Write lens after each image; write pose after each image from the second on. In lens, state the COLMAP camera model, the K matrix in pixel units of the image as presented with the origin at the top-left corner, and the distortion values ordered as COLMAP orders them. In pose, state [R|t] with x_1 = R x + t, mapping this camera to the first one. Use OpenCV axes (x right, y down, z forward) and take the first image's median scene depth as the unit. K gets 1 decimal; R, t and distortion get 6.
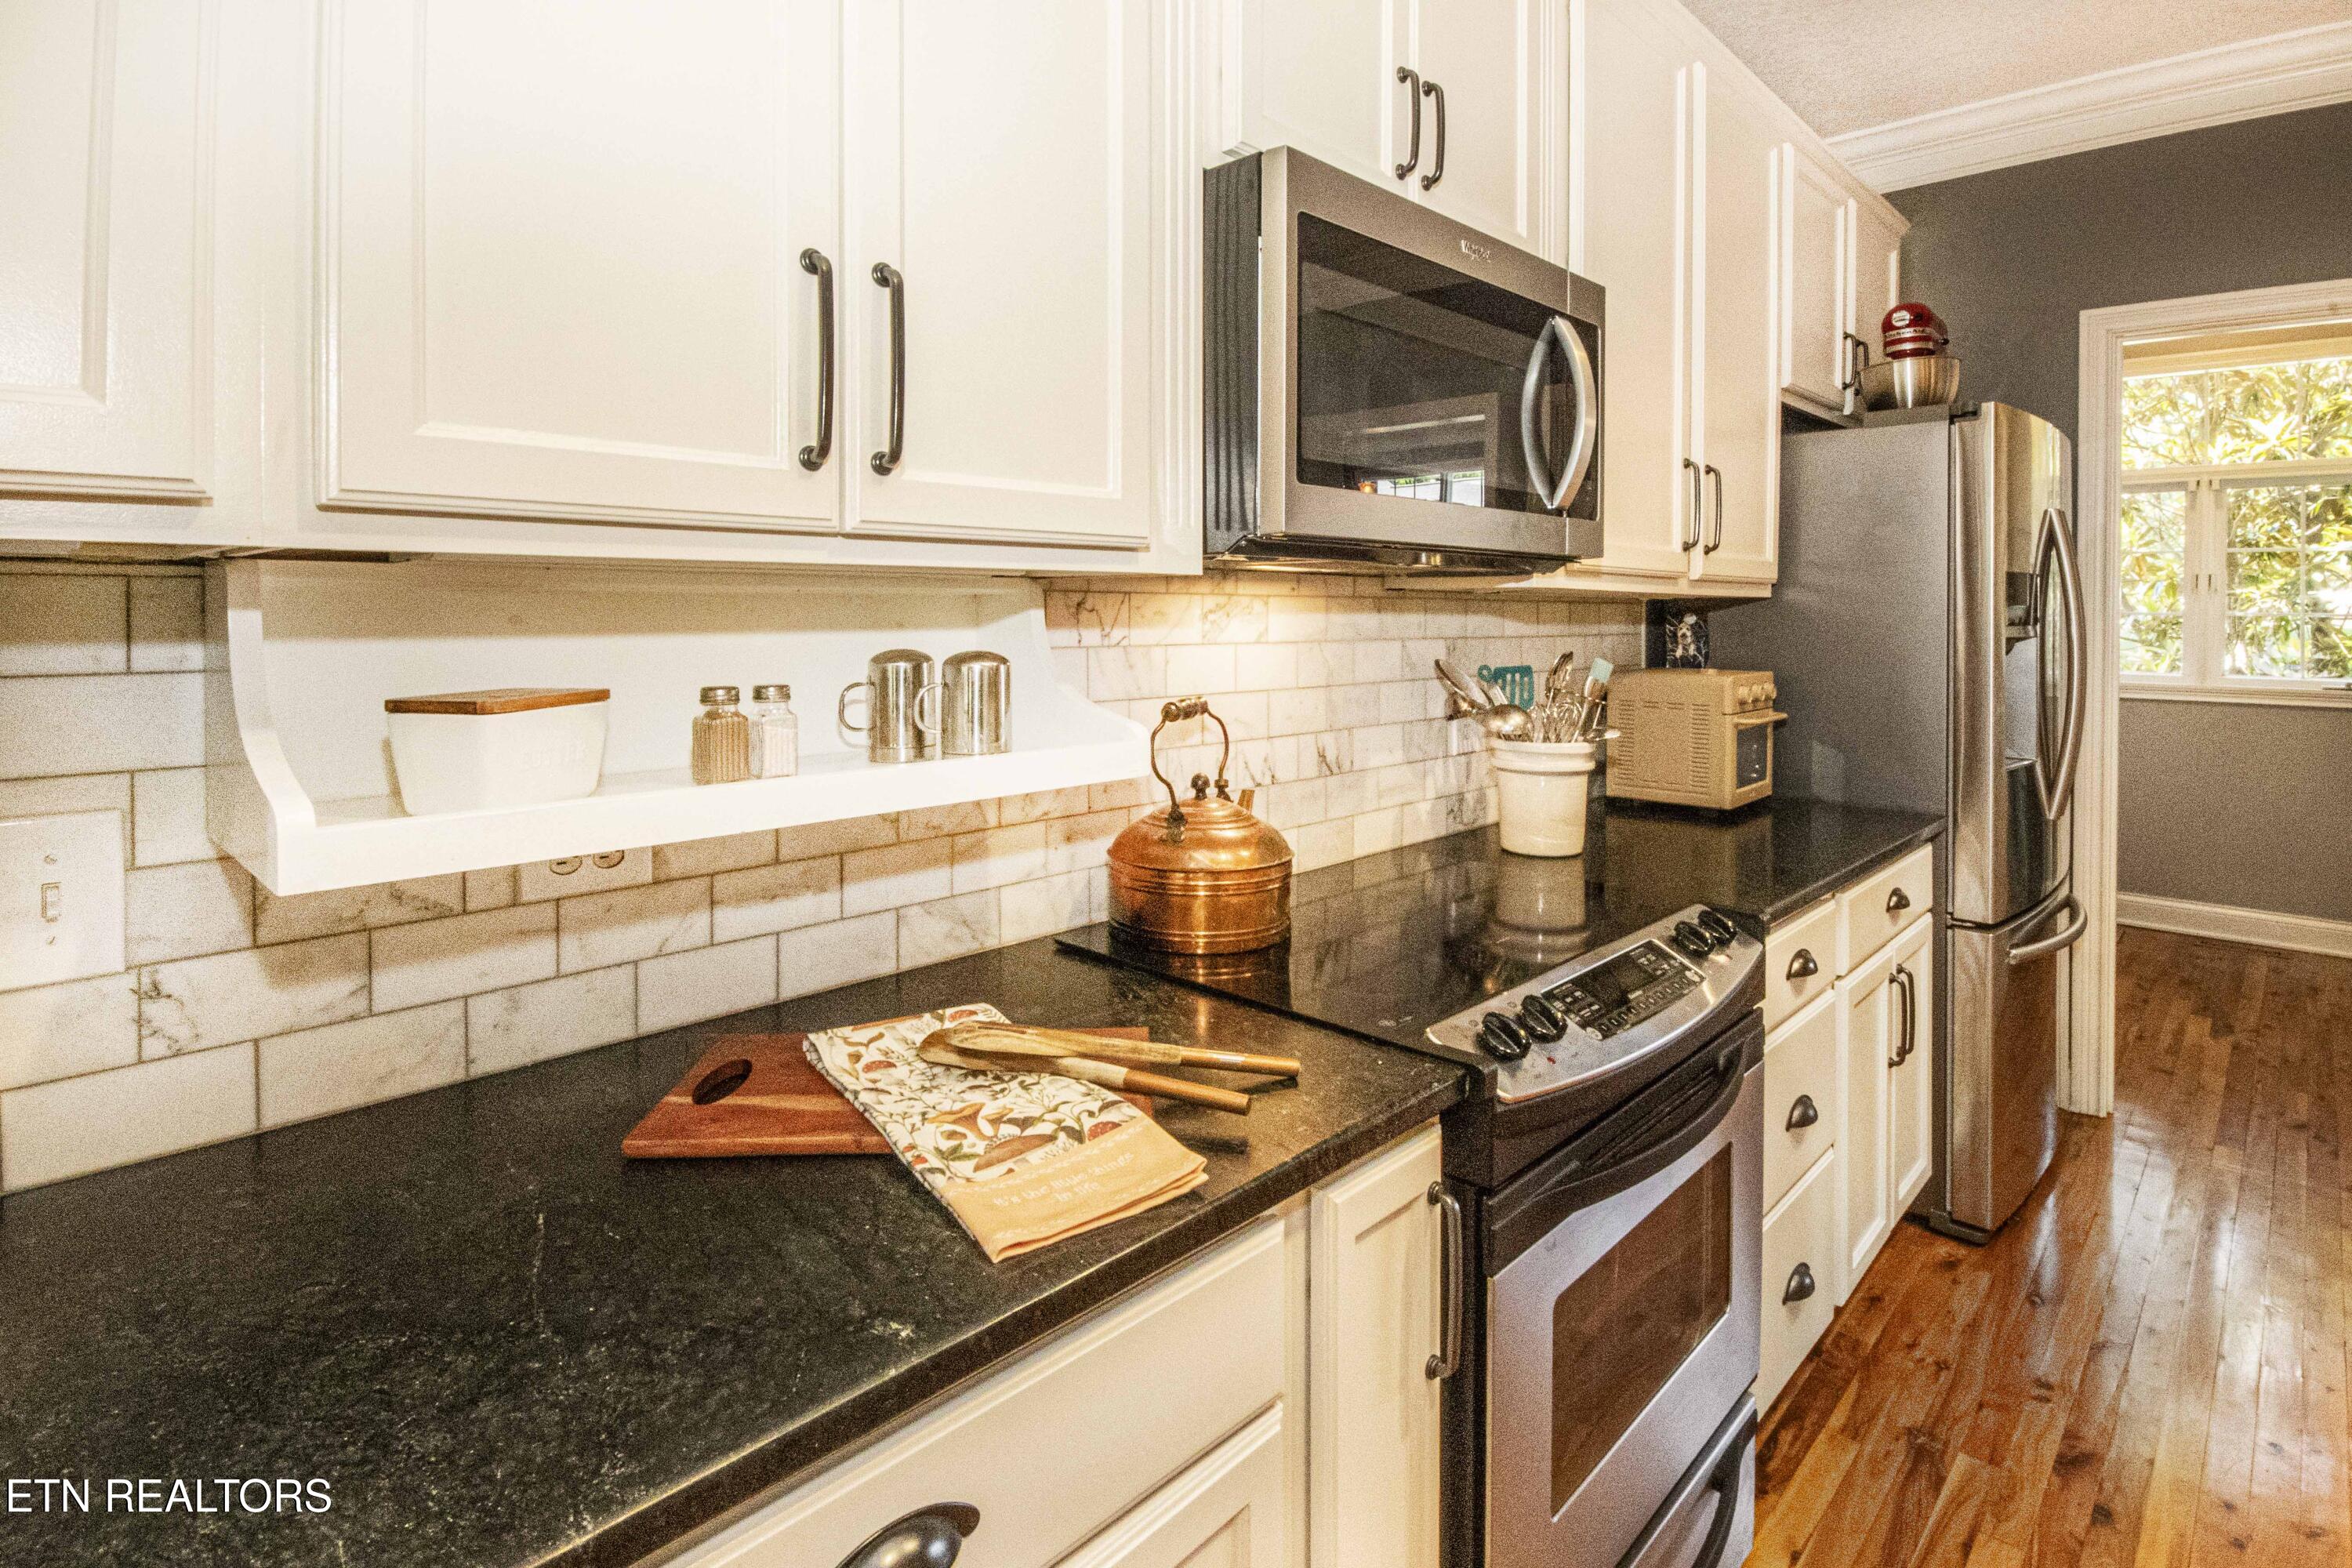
lens RADIAL K [[1195.8, 0, 1194.0], [0, 1195.8, 601.5], [0, 0, 1]] dist [-0.001289, -0.001078]
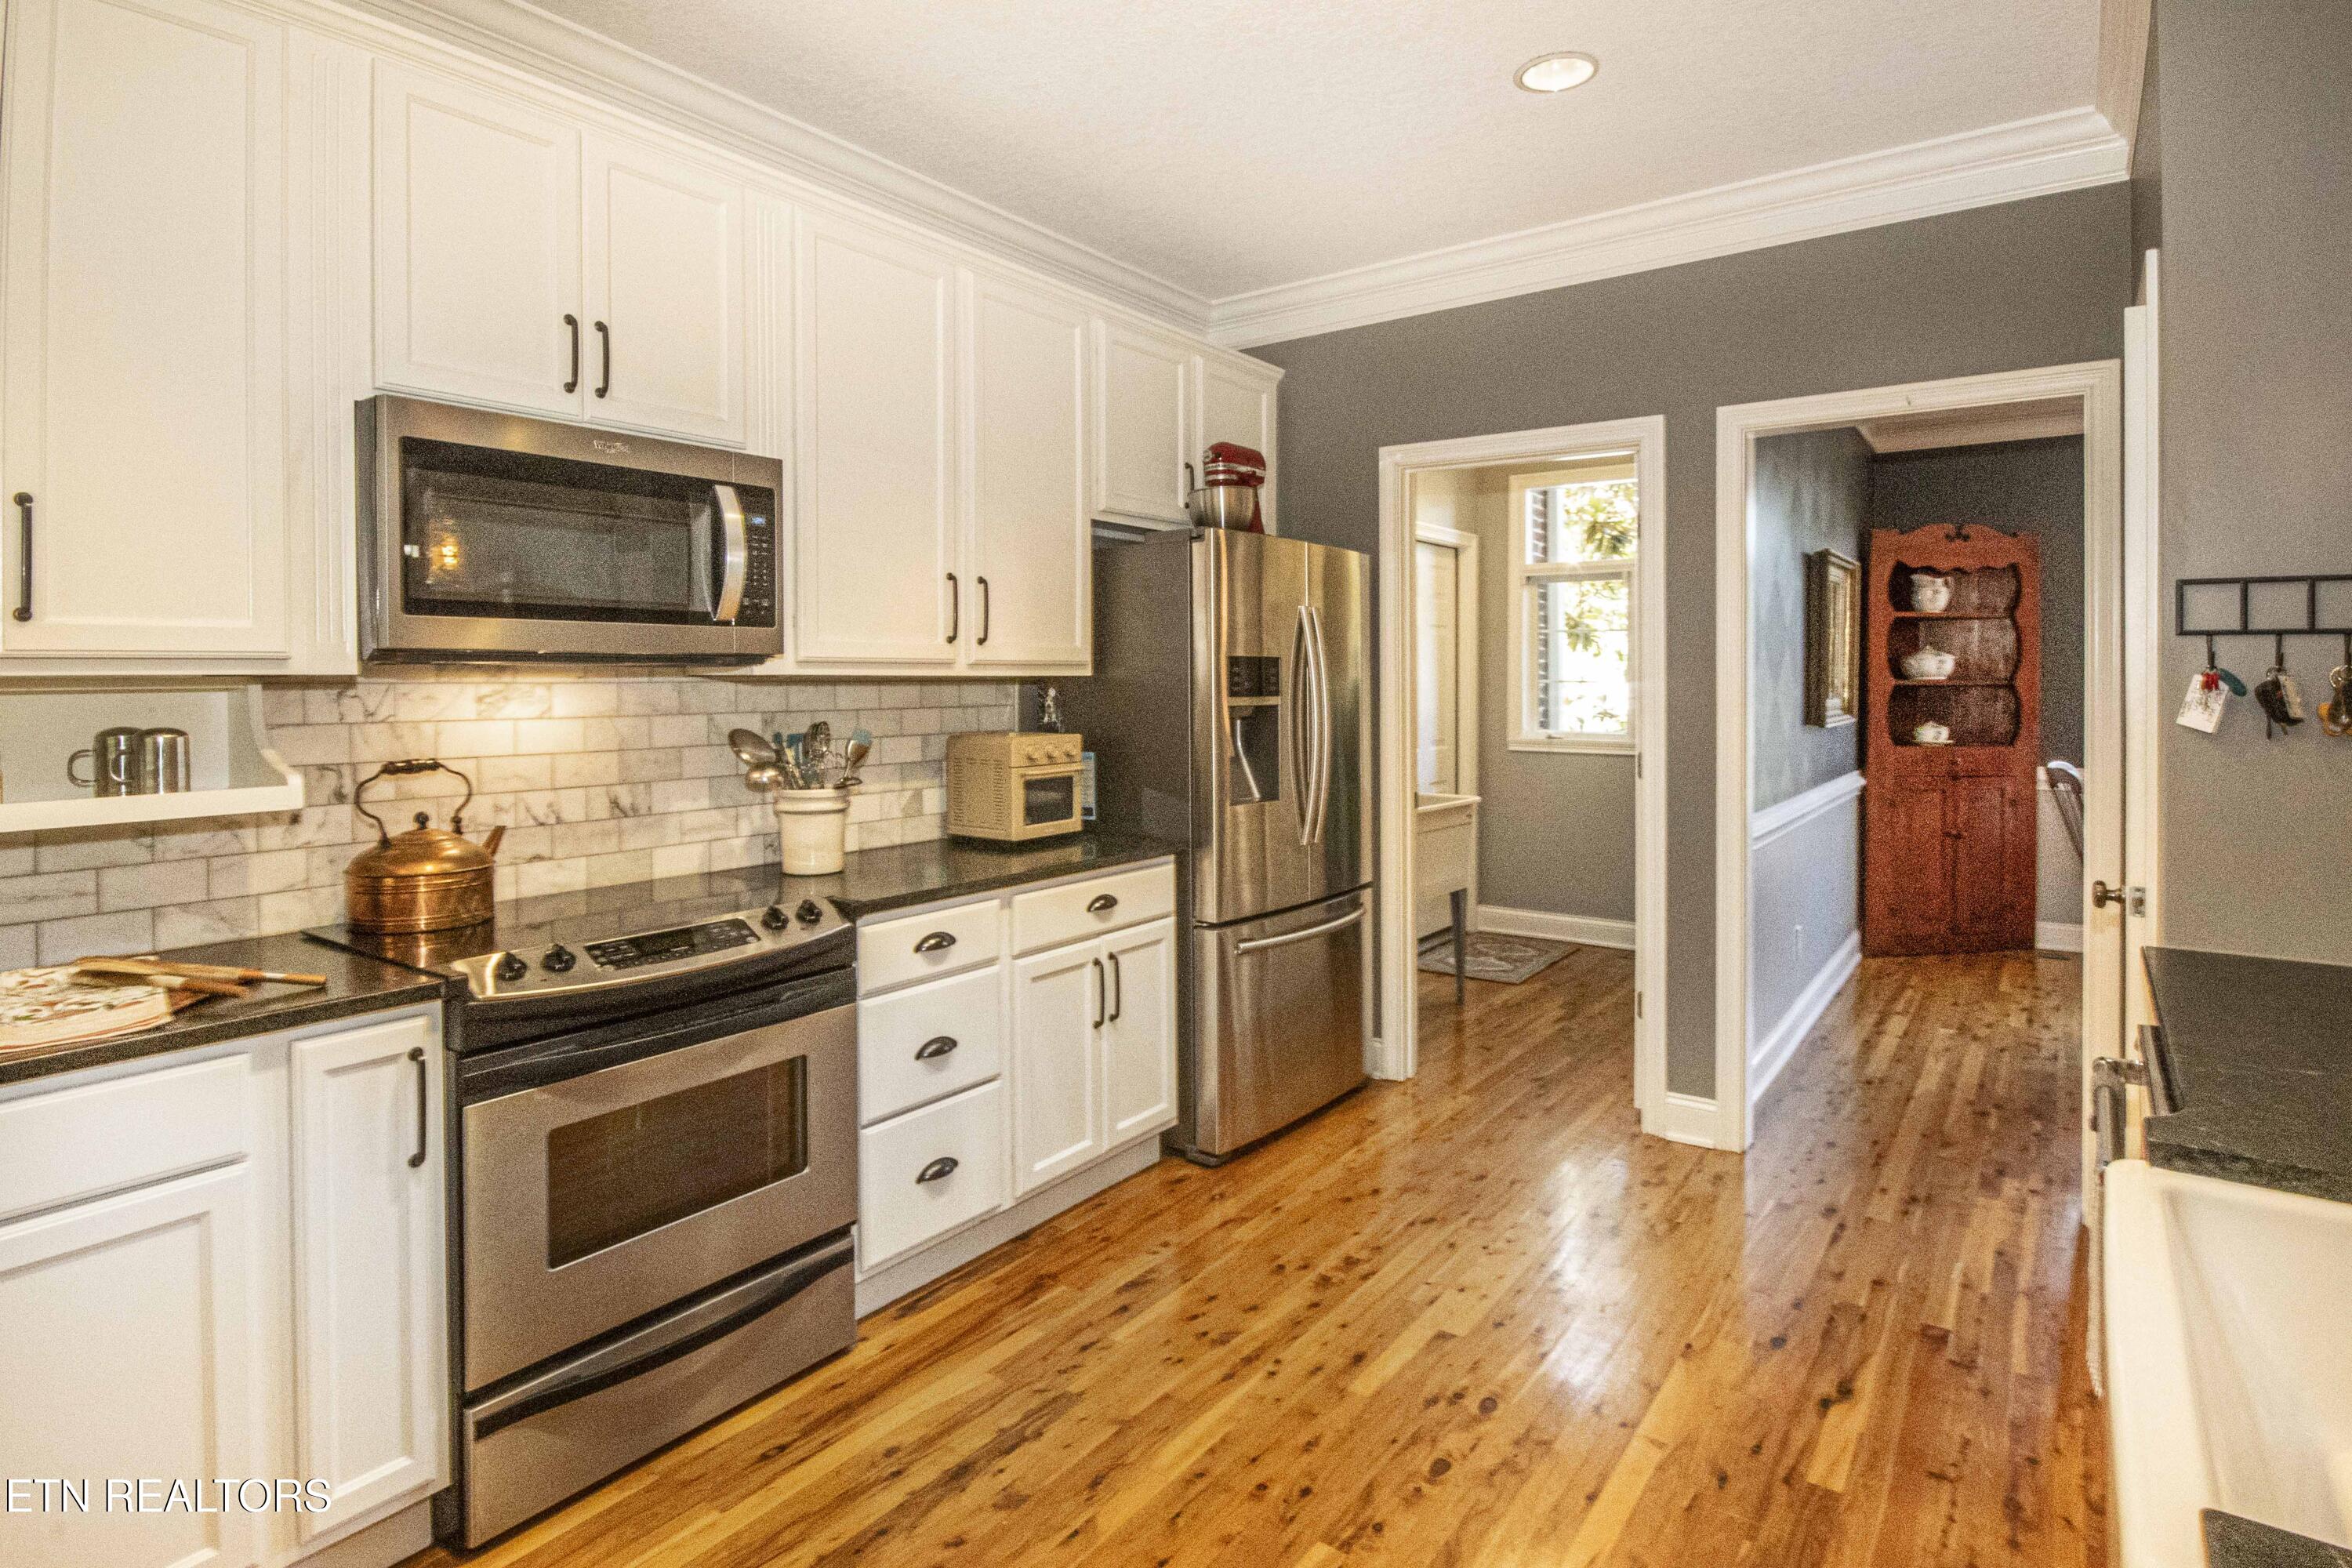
lens RADIAL K [[1237.4, 0, 1172.0], [0, 1237.4, 676.7], [0, 0, 1]] dist [0.000065, 0.000610]
pose [[0.993618, -0.008481, 0.112477, 0.560038], [0.007801, 0.999949, 0.006482, -0.014694], [-0.112526, -0.005563, 0.993633, -0.427248]]
